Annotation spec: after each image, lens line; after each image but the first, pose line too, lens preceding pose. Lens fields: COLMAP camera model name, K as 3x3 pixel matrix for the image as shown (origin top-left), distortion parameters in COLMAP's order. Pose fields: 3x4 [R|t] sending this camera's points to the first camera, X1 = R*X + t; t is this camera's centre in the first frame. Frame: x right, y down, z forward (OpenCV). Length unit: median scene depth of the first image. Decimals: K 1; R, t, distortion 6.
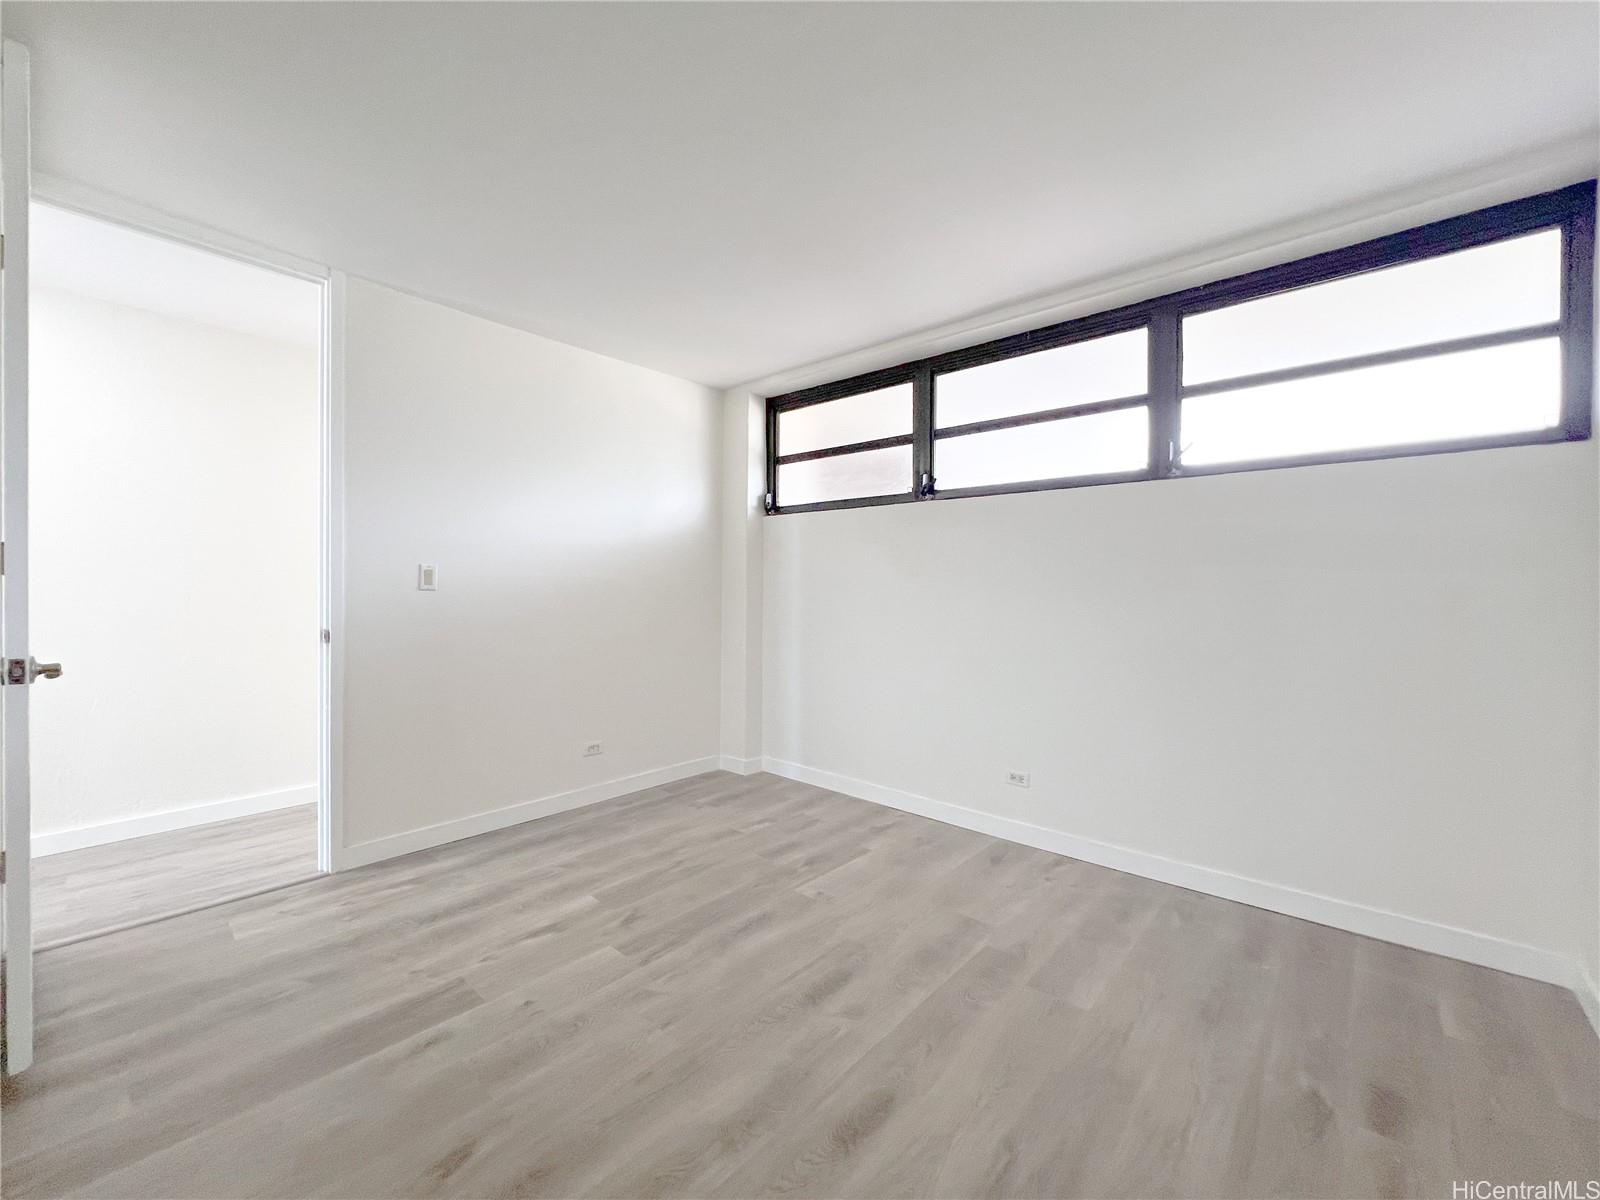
lens RADIAL K [[646.4, 0, 799.9], [0, 646.4, 596.6], [0, 0, 1]] dist [0.002971, 0.000530]
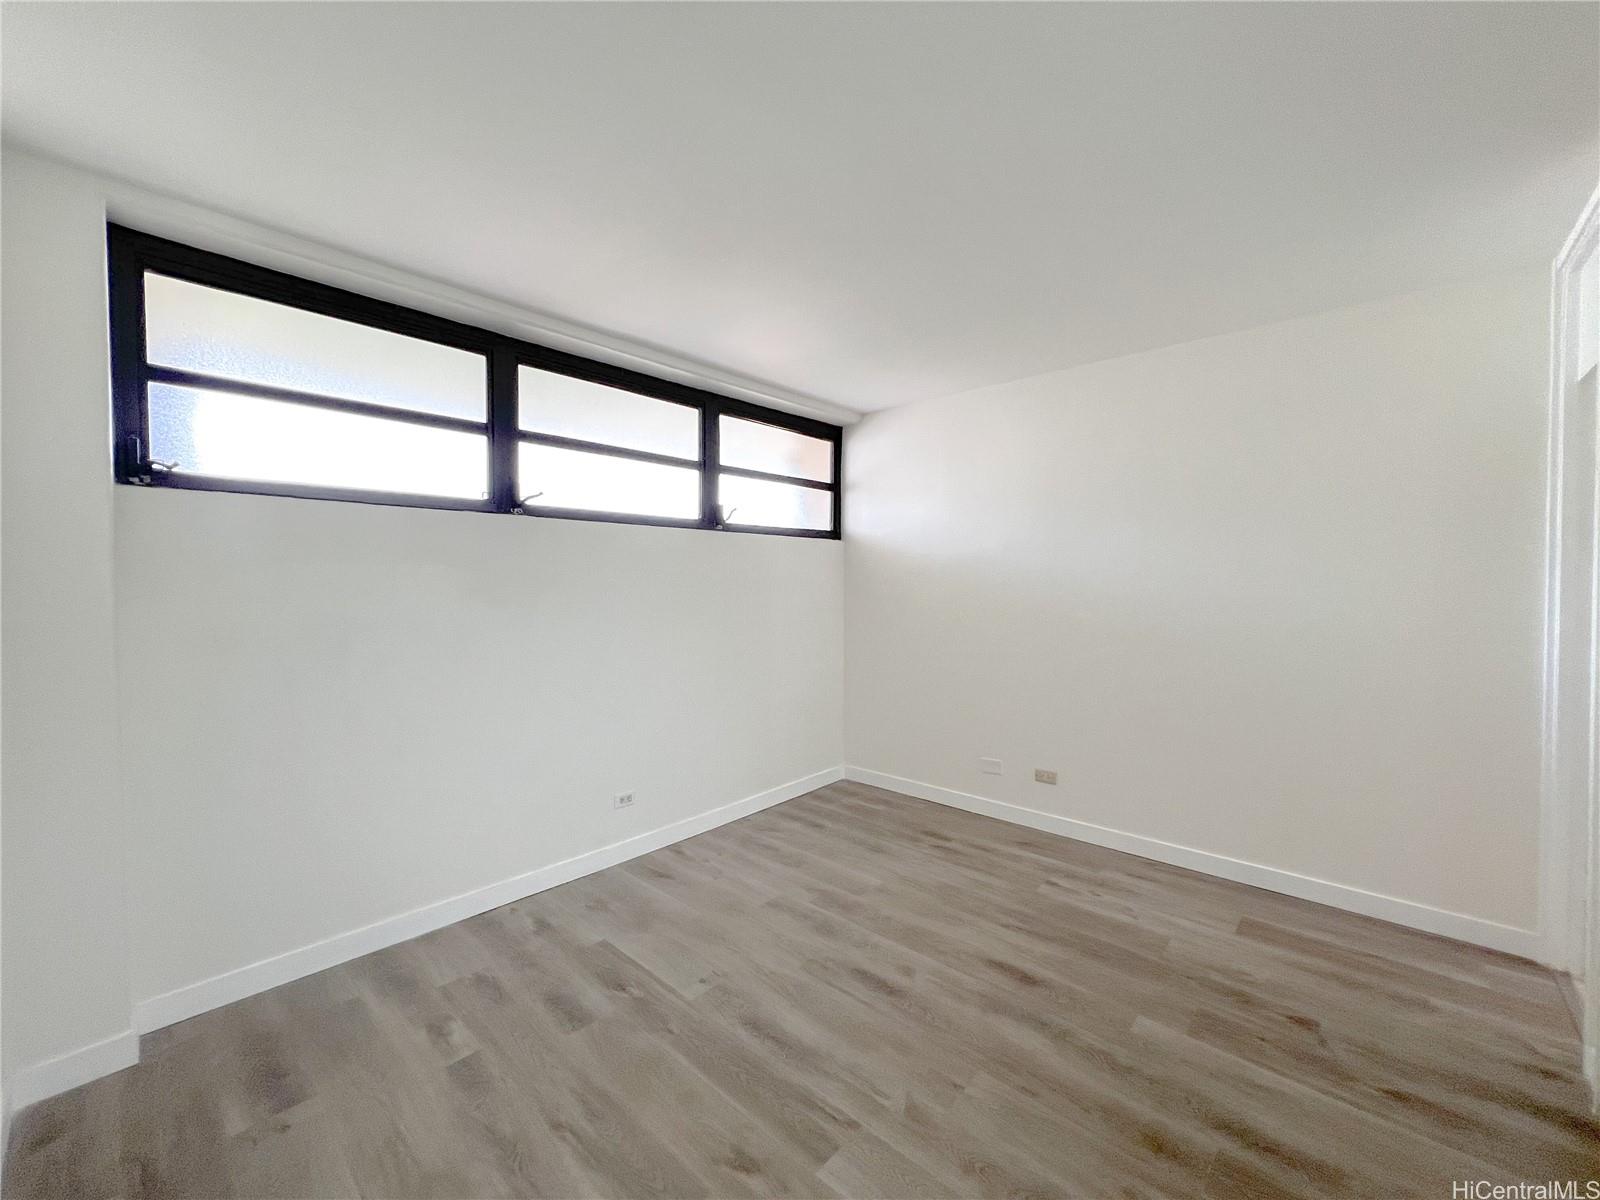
lens RADIAL K [[645.7, 0, 794.1], [0, 645.7, 595.3], [0, 0, 1]] dist [0.004585, -0.000270]
pose [[0.024090, -0.030858, 0.999233, -0.896034], [0.013703, 0.999440, 0.030534, -0.096825], [-0.999616, 0.012957, 0.024500, 0.919467]]
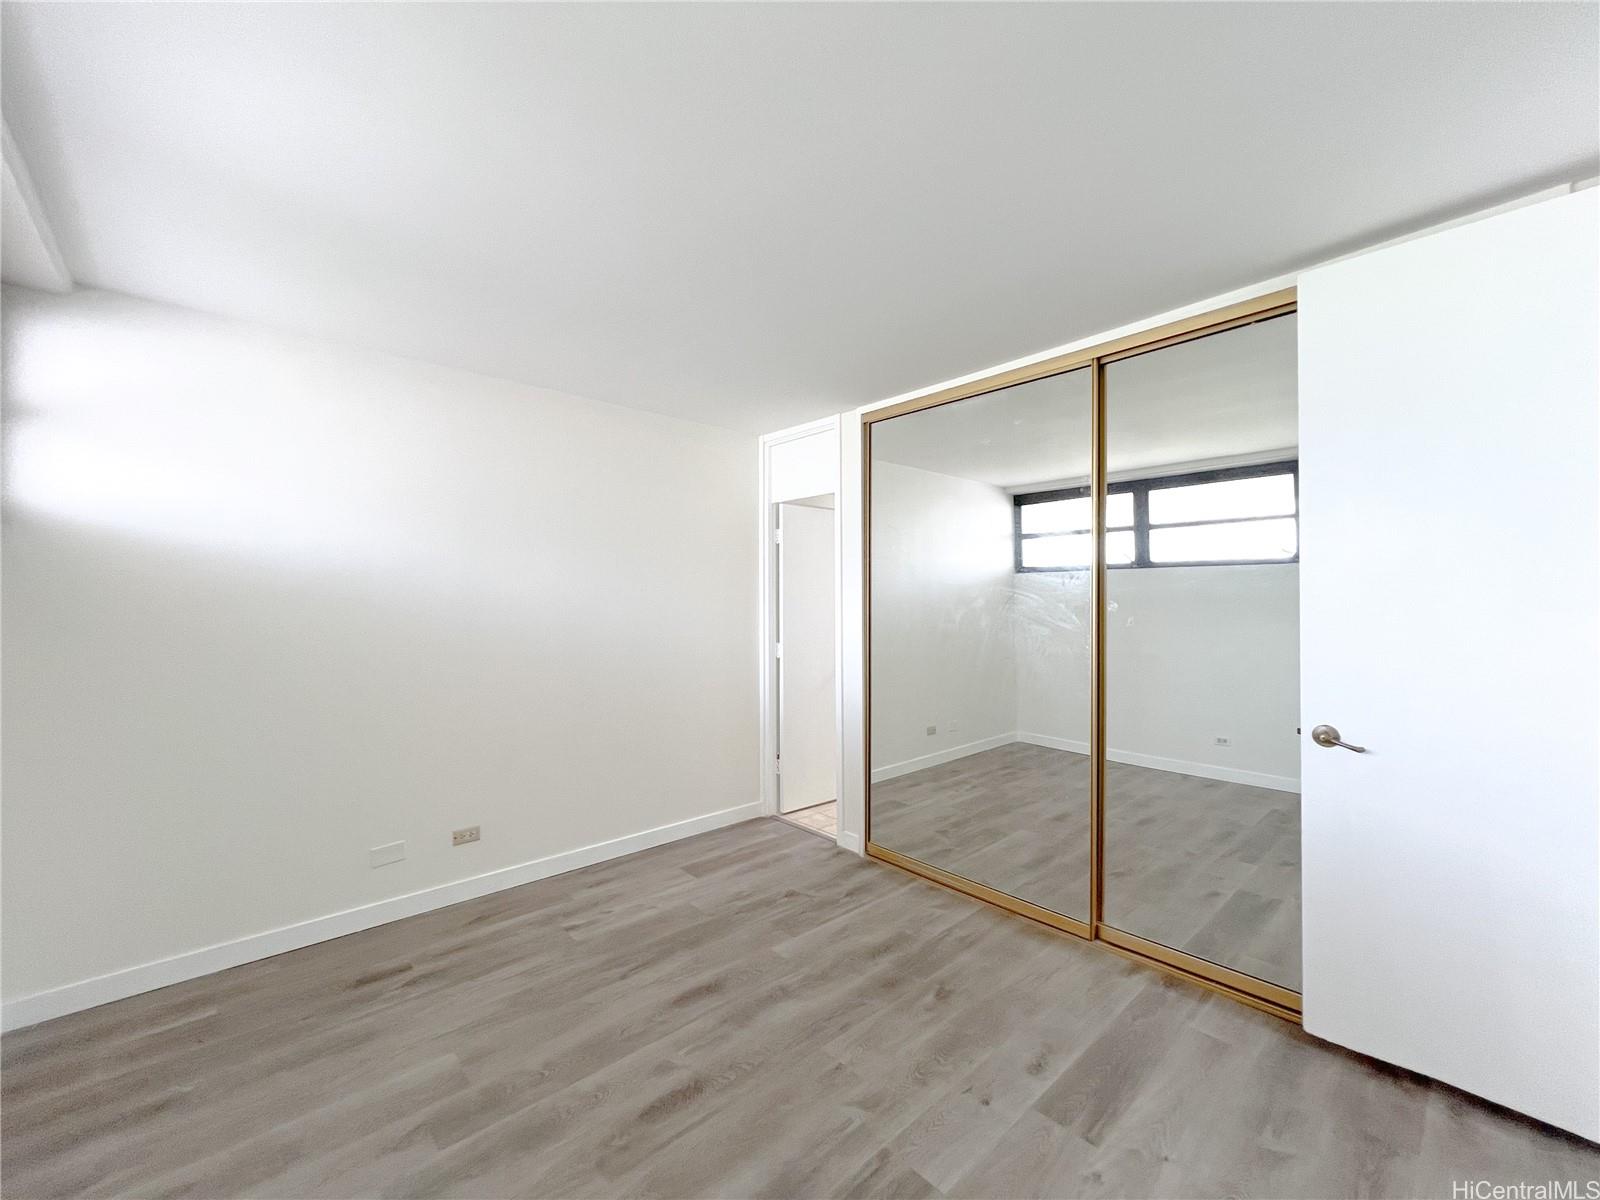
lens RADIAL K [[645.7, 0, 797.9], [0, 645.7, 597.0], [0, 0, 1]] dist [0.004585, -0.000270]
pose [[-0.994233, -0.008076, 0.106933, -0.188833], [-0.008147, 0.999967, -0.000223, -0.102992], [-0.106928, -0.001093, -0.994266, 1.586958]]
